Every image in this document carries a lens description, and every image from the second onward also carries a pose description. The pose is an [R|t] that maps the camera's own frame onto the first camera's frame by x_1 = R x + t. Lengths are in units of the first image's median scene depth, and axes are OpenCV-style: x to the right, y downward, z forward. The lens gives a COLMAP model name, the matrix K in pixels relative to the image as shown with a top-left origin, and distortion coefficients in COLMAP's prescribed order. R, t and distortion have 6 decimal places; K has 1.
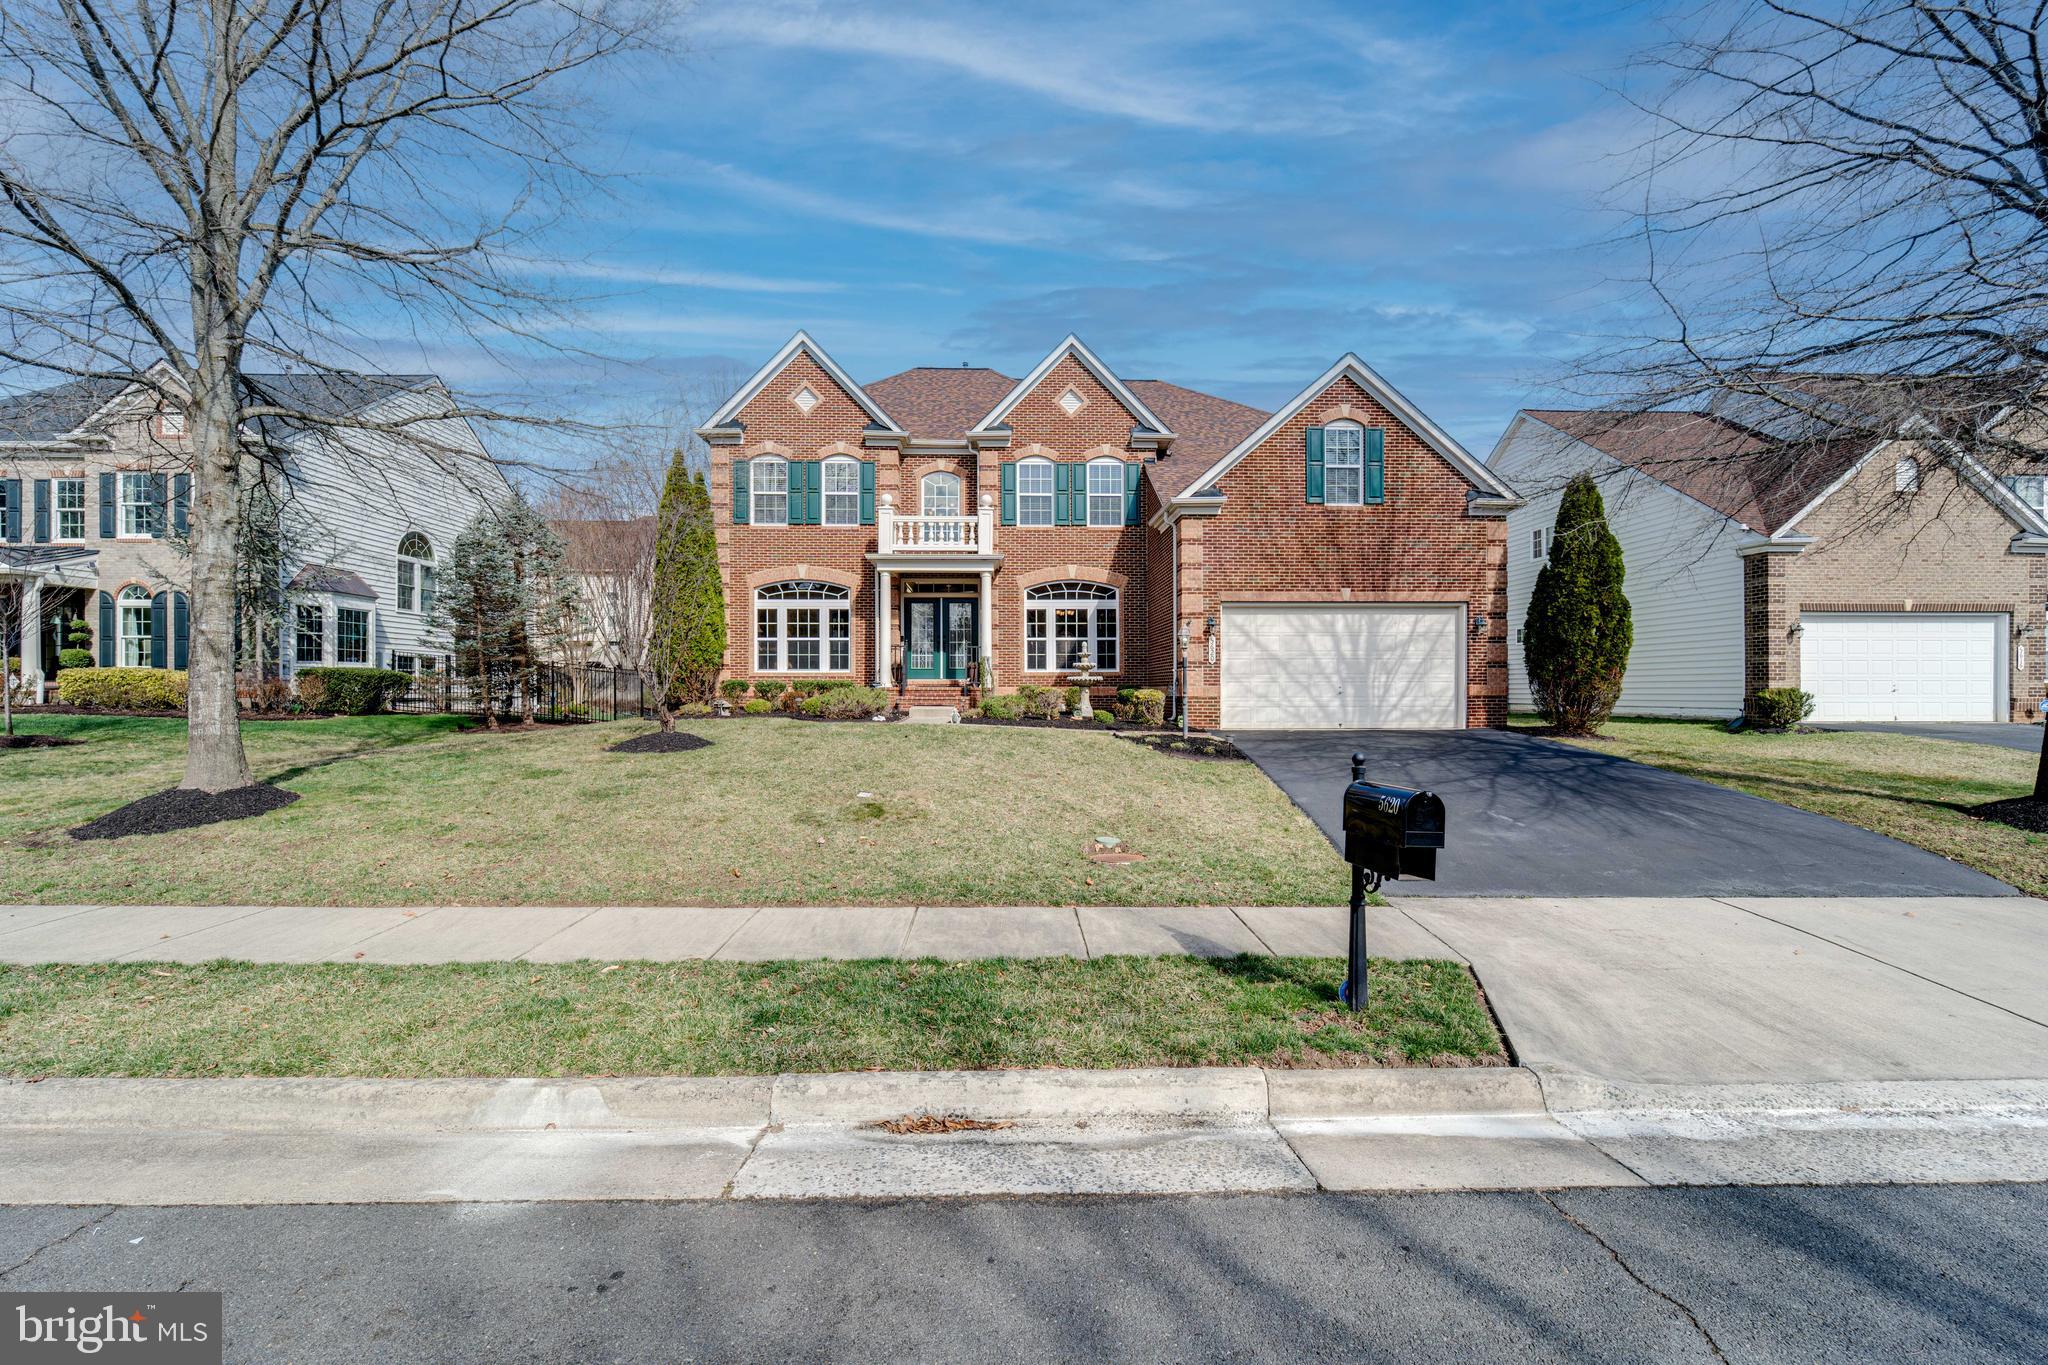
lens RADIAL K [[827.0, 0, 1020.1], [0, 827.0, 687.0], [0, 0, 1]] dist [-0.001913, -0.000687]
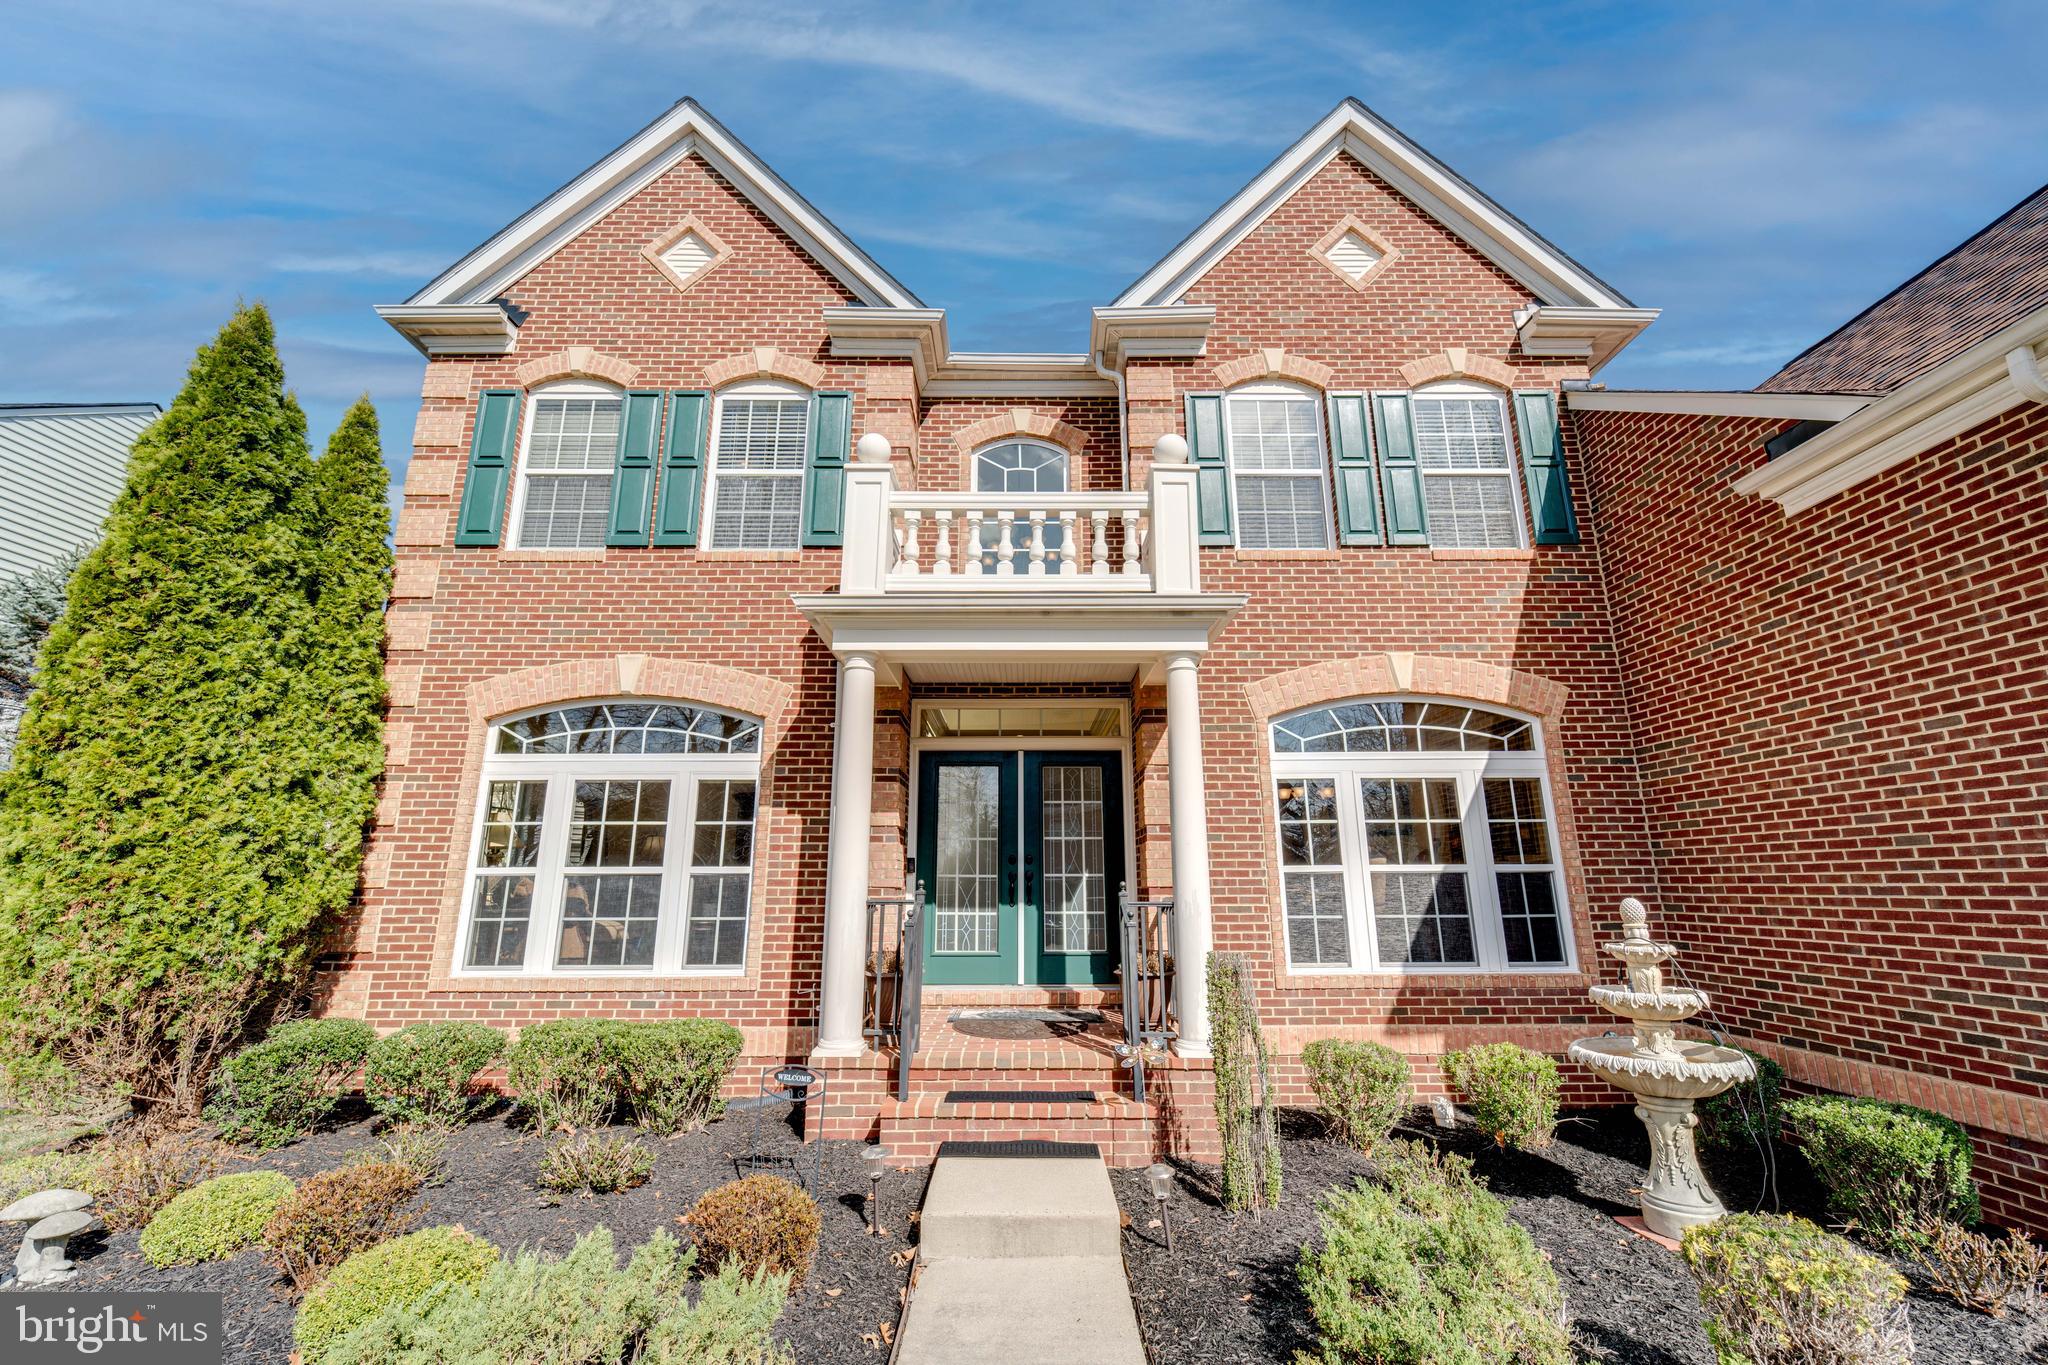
lens RADIAL K [[827.0, 0, 1020.1], [0, 827.0, 687.0], [0, 0, 1]] dist [-0.001913, -0.000687]
pose [[0.999856, -0.005324, -0.016086, -0.092711], [0.001543, 0.974024, -0.226438, -0.054574], [0.016874, 0.226380, 0.973893, 0.661165]]
